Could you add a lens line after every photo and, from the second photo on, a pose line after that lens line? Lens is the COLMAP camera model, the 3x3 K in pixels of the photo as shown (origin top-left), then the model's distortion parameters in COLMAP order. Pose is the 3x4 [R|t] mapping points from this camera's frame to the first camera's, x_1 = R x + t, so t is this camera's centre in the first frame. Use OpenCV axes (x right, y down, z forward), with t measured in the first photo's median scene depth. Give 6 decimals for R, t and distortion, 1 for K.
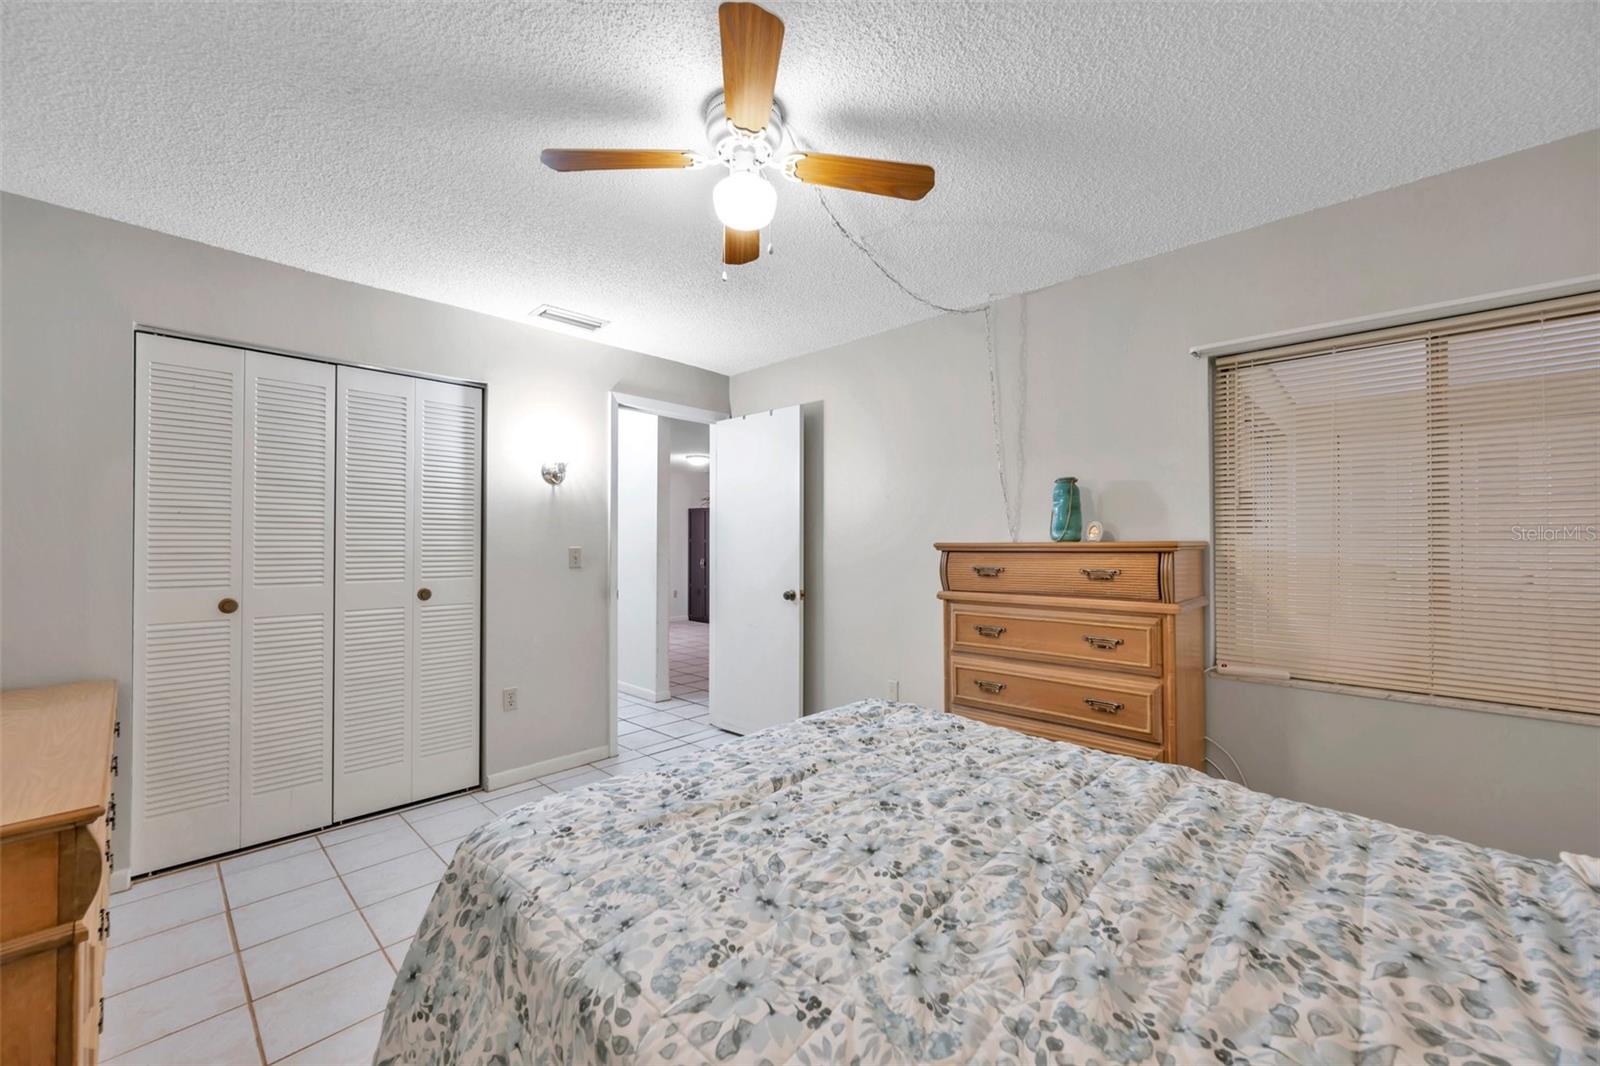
lens RADIAL K [[627.6, 0, 800.5], [0, 627.6, 538.5], [0, 0, 1]] dist [-0.001452, 0.000416]
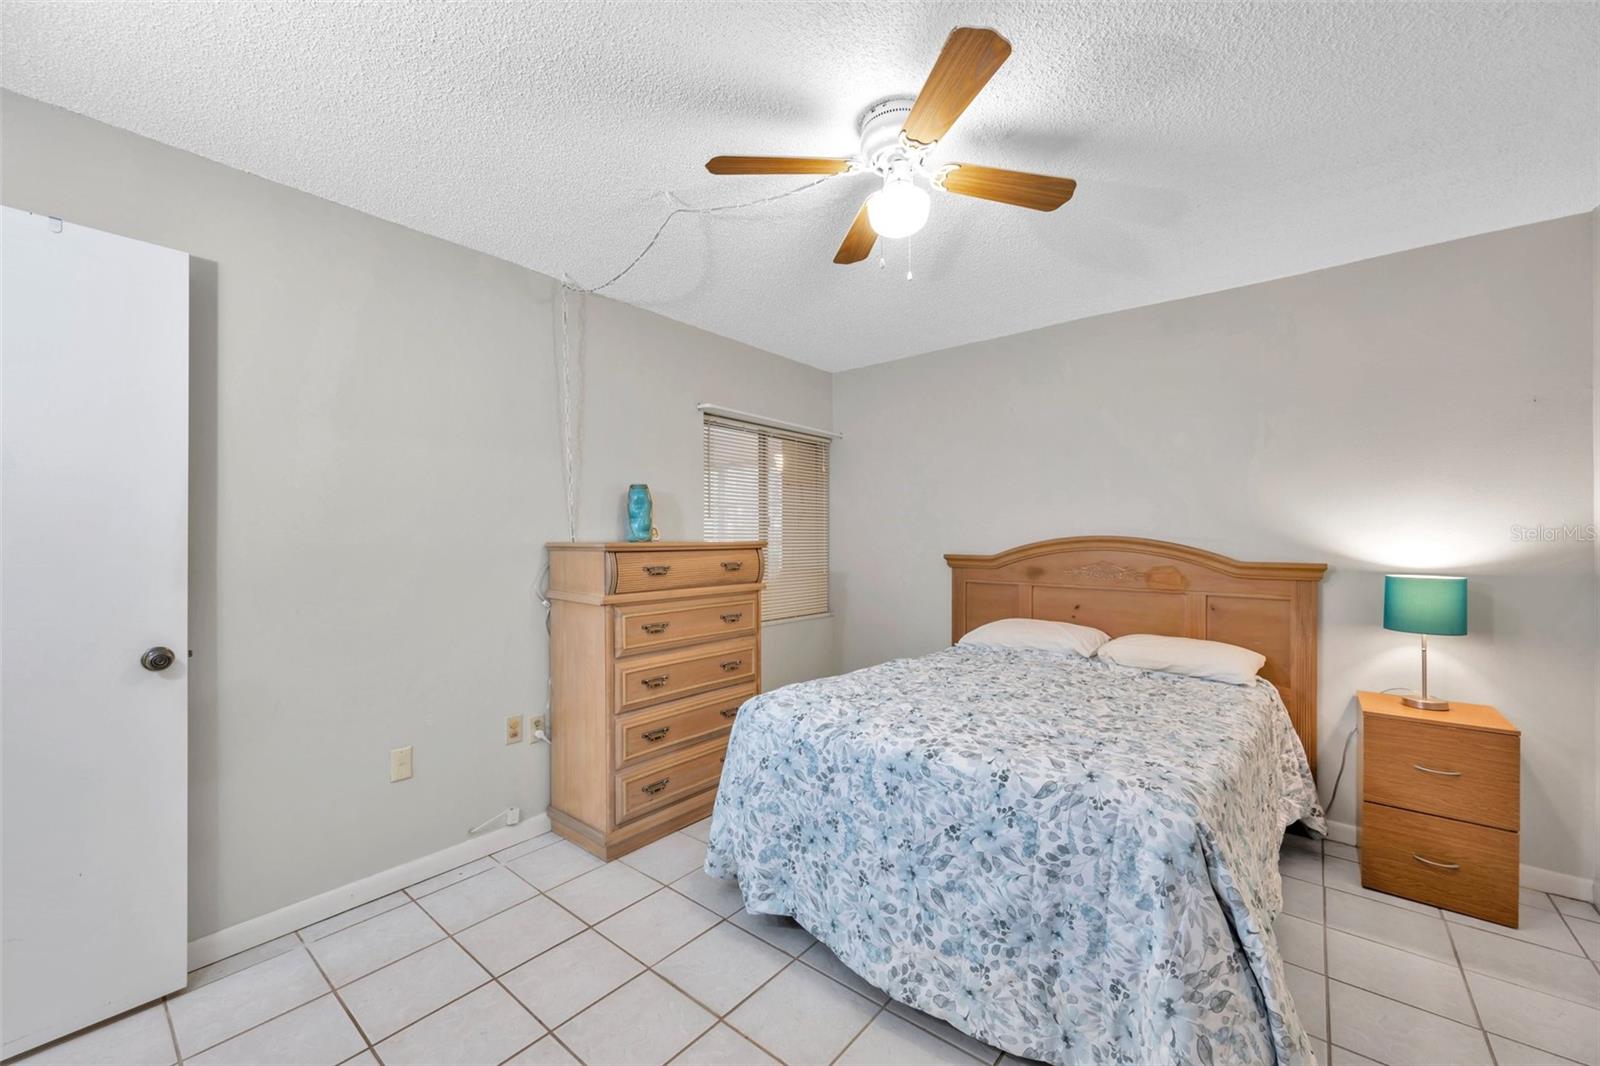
lens RADIAL K [[627.6, 0, 800.5], [0, 627.6, 538.5], [0, 0, 1]] dist [-0.001452, 0.000416]
pose [[-0.075136, 0.004850, 0.997162, -0.802156], [-0.004691, 0.999975, -0.005217, 0.004956], [-0.997162, -0.005070, -0.075111, 0.903676]]
